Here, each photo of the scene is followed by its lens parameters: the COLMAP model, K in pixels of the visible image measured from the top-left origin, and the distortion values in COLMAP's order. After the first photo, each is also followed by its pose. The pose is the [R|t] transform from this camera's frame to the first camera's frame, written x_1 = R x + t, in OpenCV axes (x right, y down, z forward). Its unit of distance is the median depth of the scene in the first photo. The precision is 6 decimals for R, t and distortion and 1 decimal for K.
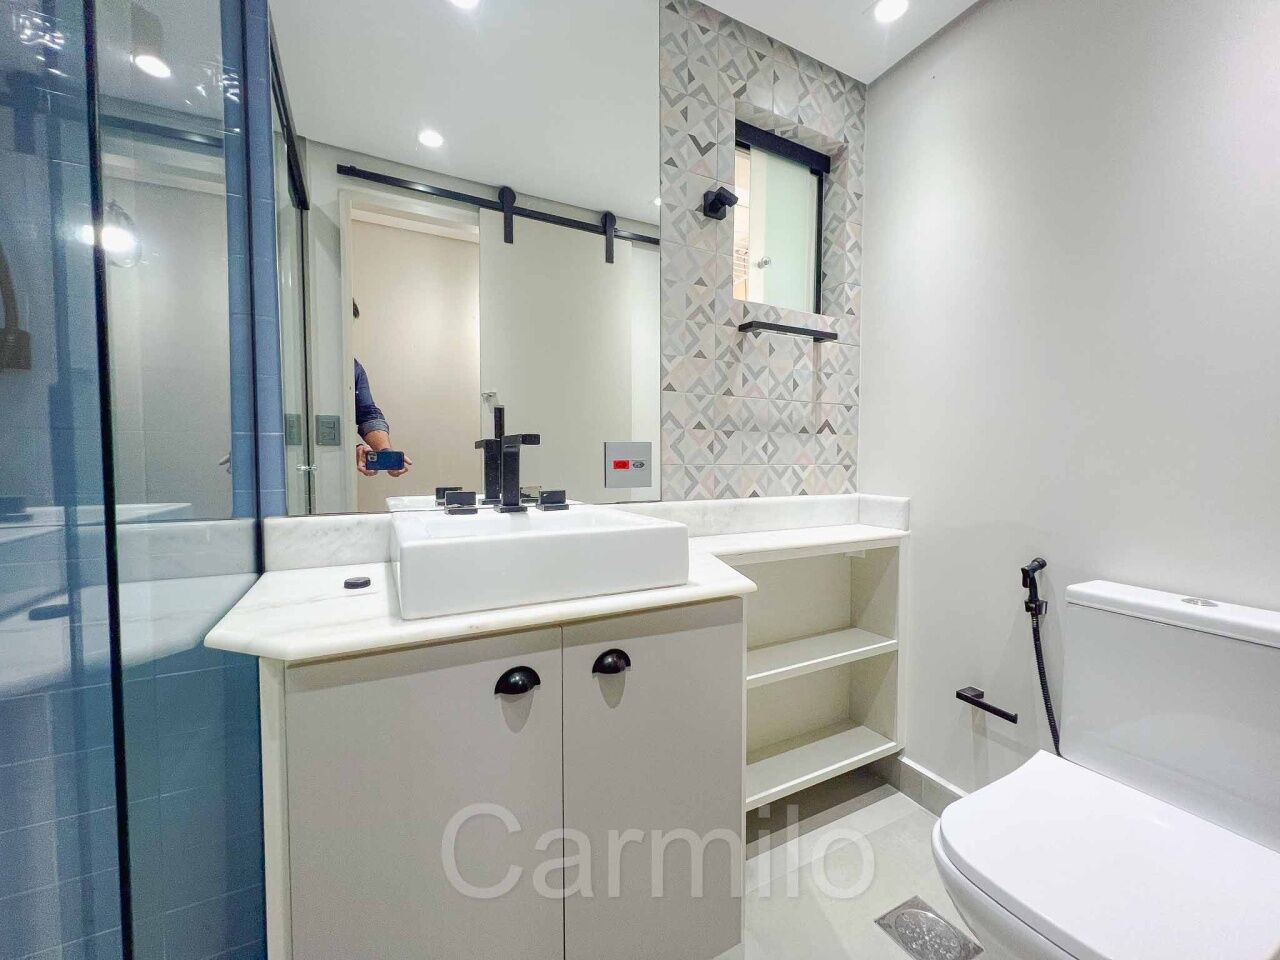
lens RADIAL K [[514.0, 0, 639.3], [0, 514.0, 478.4], [0, 0, 1]] dist [-0.002597, 0.001083]
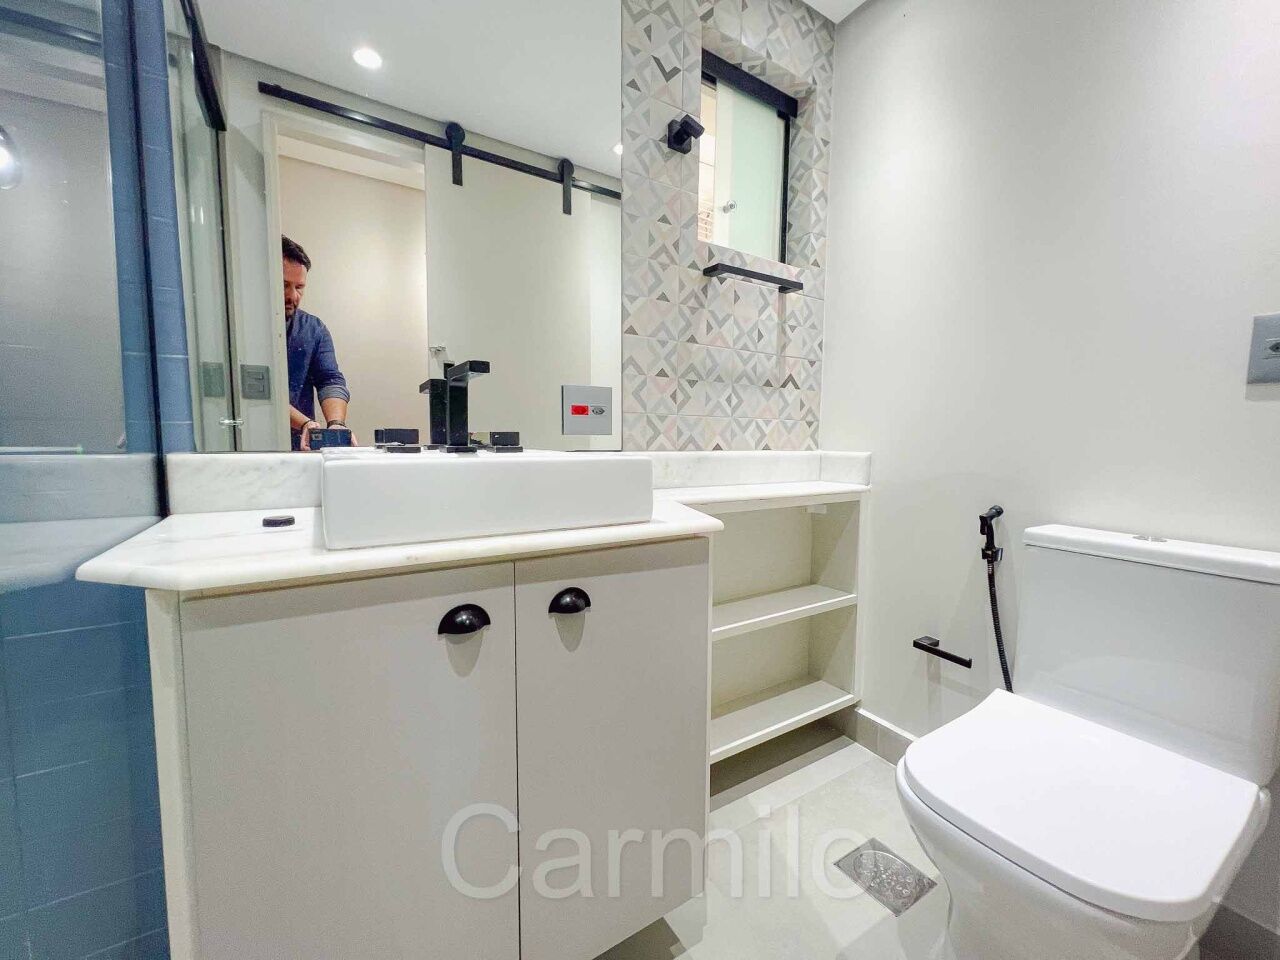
lens RADIAL K [[514.0, 0, 640.0], [0, 514.0, 478.4], [0, 0, 1]] dist [-0.002597, 0.001083]
pose [[0.996669, -0.000212, 0.081558, -0.002121], [-0.002829, 0.999305, 0.037169, 0.060392], [-0.081509, -0.037276, 0.995975, 0.048029]]
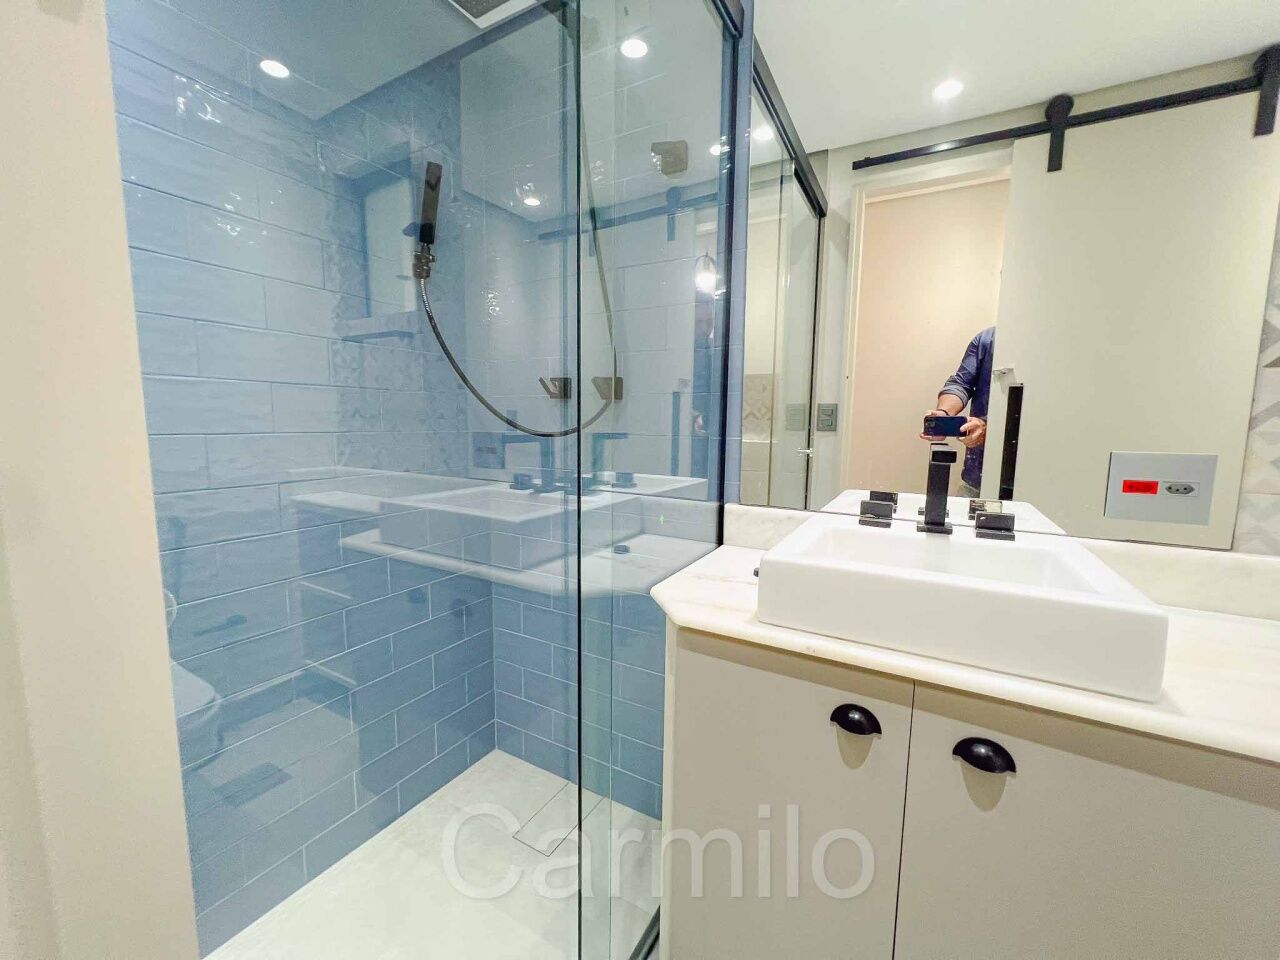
lens RADIAL K [[514.0, 0, 639.7], [0, 514.0, 480.3], [0, 0, 1]] dist [-0.002597, 0.001083]
pose [[0.547530, 0.104132, -0.830282, 0.157237], [-0.045692, 0.994467, 0.094592, -0.065557], [0.835538, -0.013854, 0.549258, 0.076311]]
